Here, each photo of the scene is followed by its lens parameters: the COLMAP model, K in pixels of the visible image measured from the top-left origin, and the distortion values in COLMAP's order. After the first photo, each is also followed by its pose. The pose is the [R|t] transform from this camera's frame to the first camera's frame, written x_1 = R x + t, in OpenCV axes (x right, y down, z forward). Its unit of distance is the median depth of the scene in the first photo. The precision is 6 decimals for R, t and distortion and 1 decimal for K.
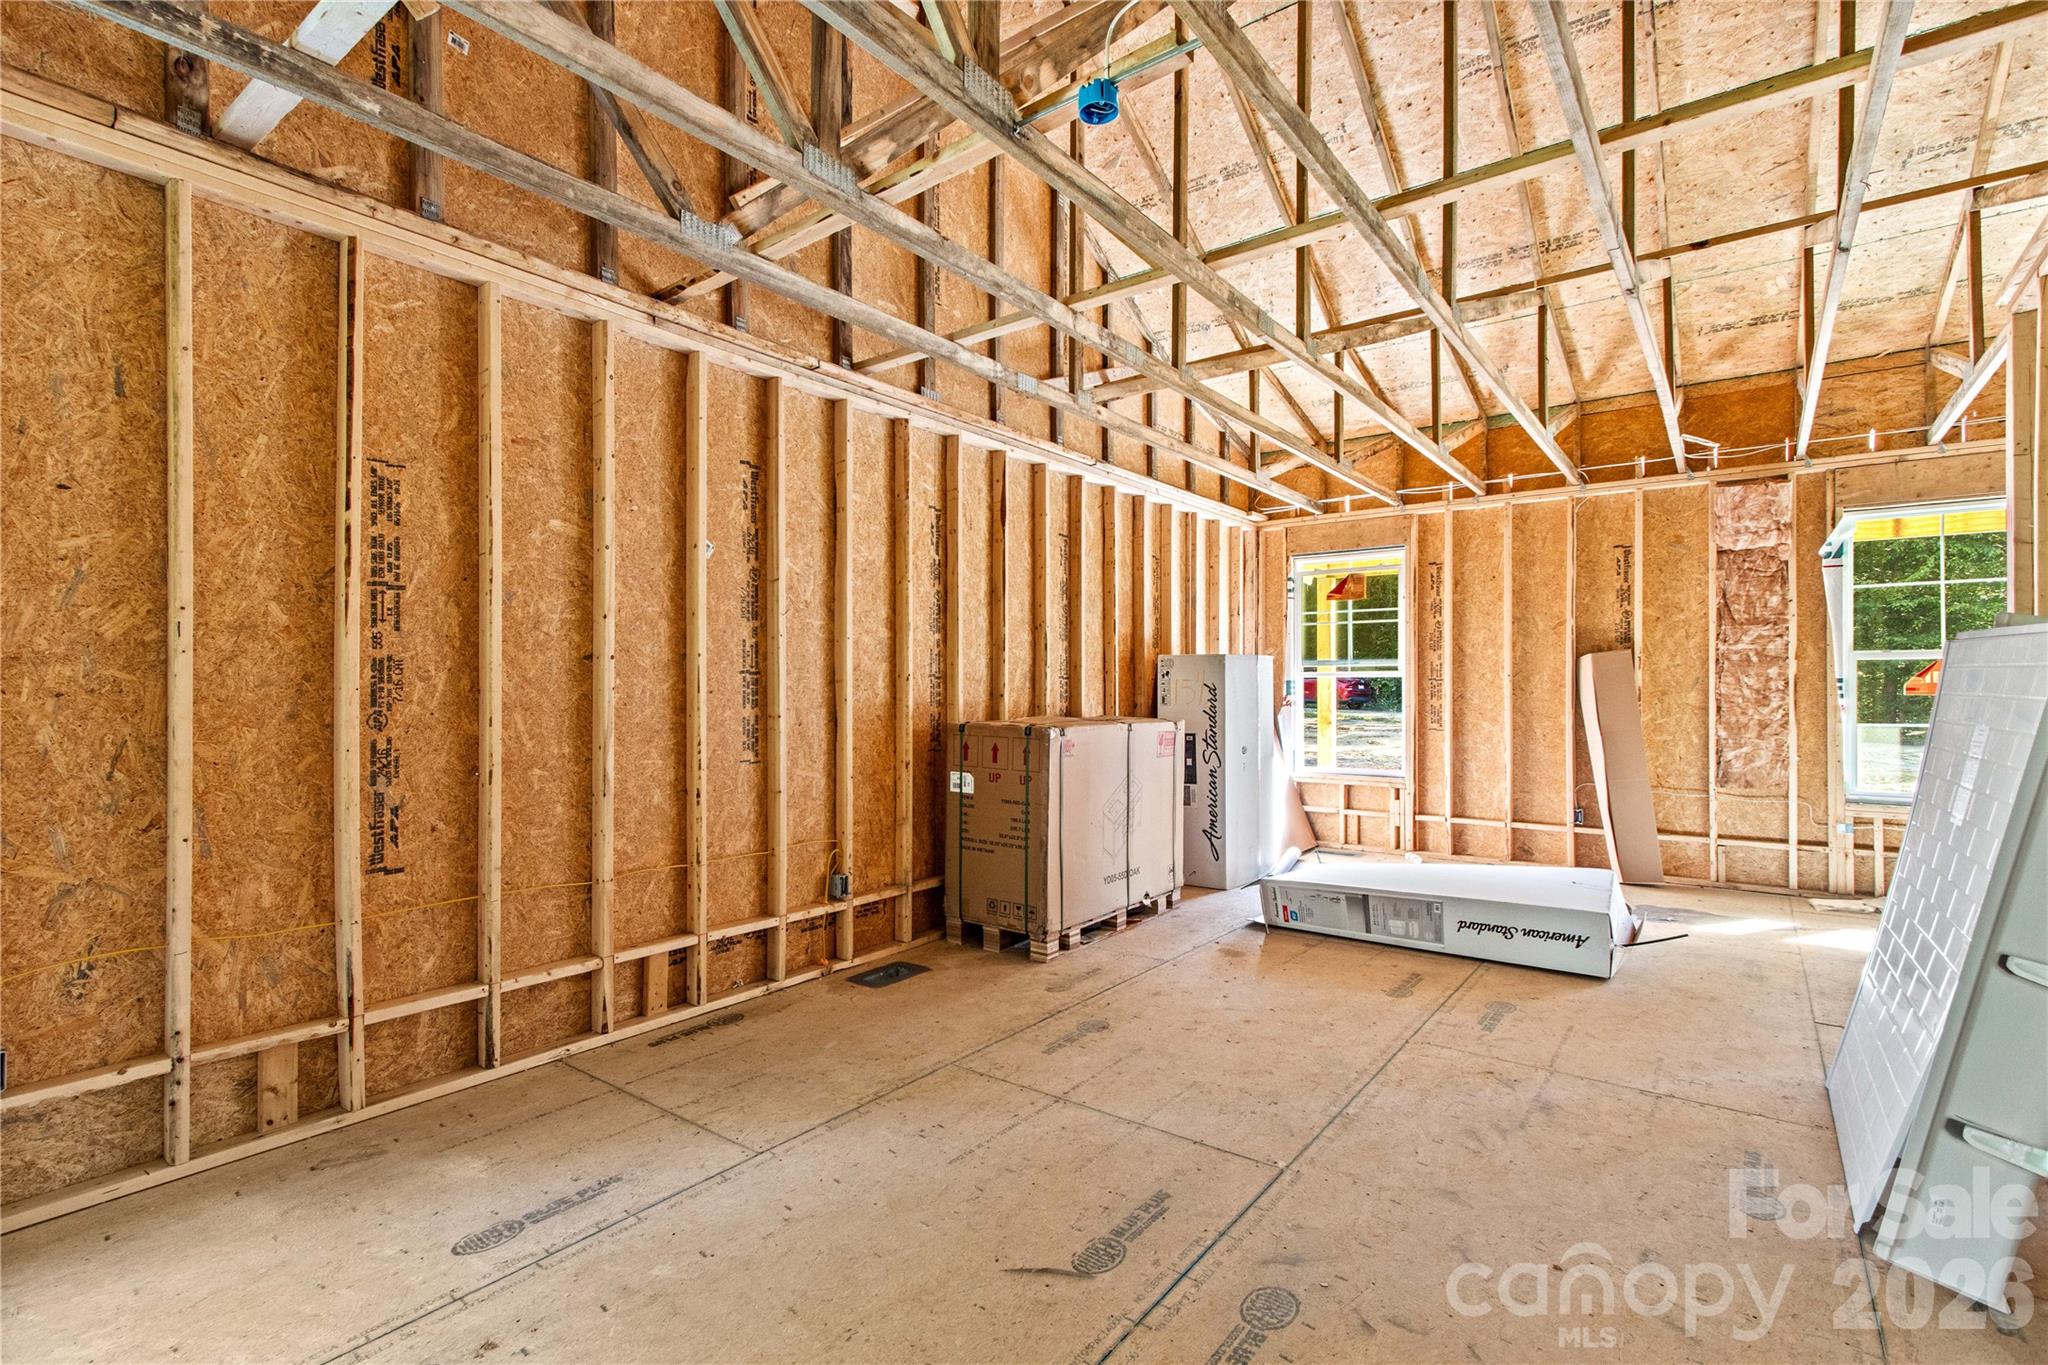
lens RADIAL K [[954.7, 0, 1000.3], [0, 954.7, 685.5], [0, 0, 1]] dist [0.010489, -0.000936]
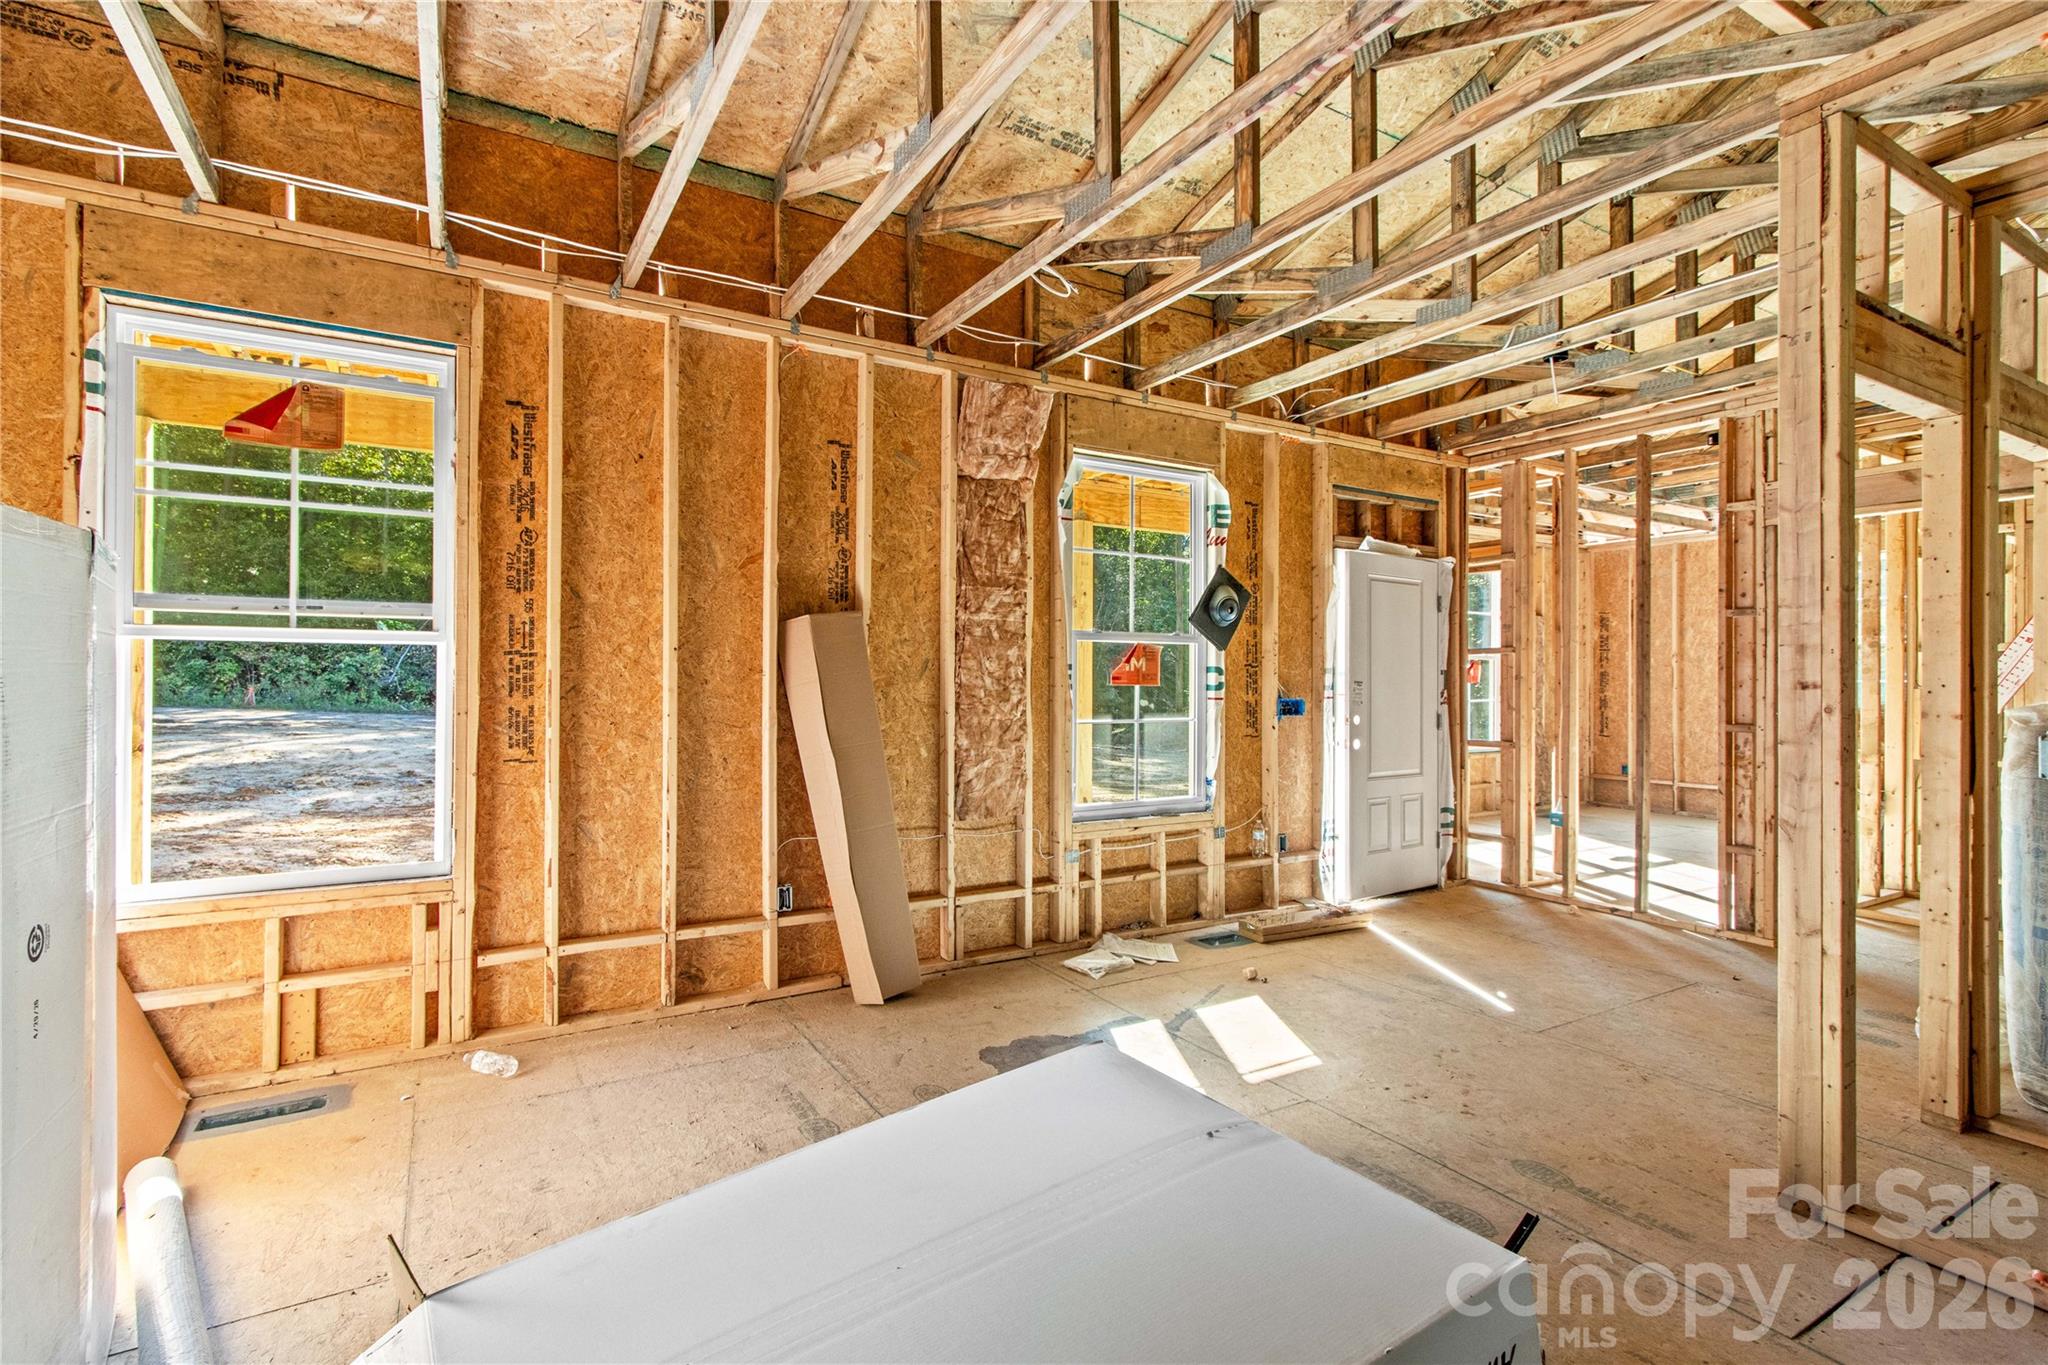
lens RADIAL K [[939.2, 0, 1000.2], [0, 939.2, 676.5], [0, 0, 1]] dist [0.006700, -0.000335]
pose [[0.373666, 0.004504, 0.927552, 0.142477], [-0.009667, 0.999953, -0.000961, 0.003717], [-0.927513, -0.008608, 0.373692, 0.741672]]
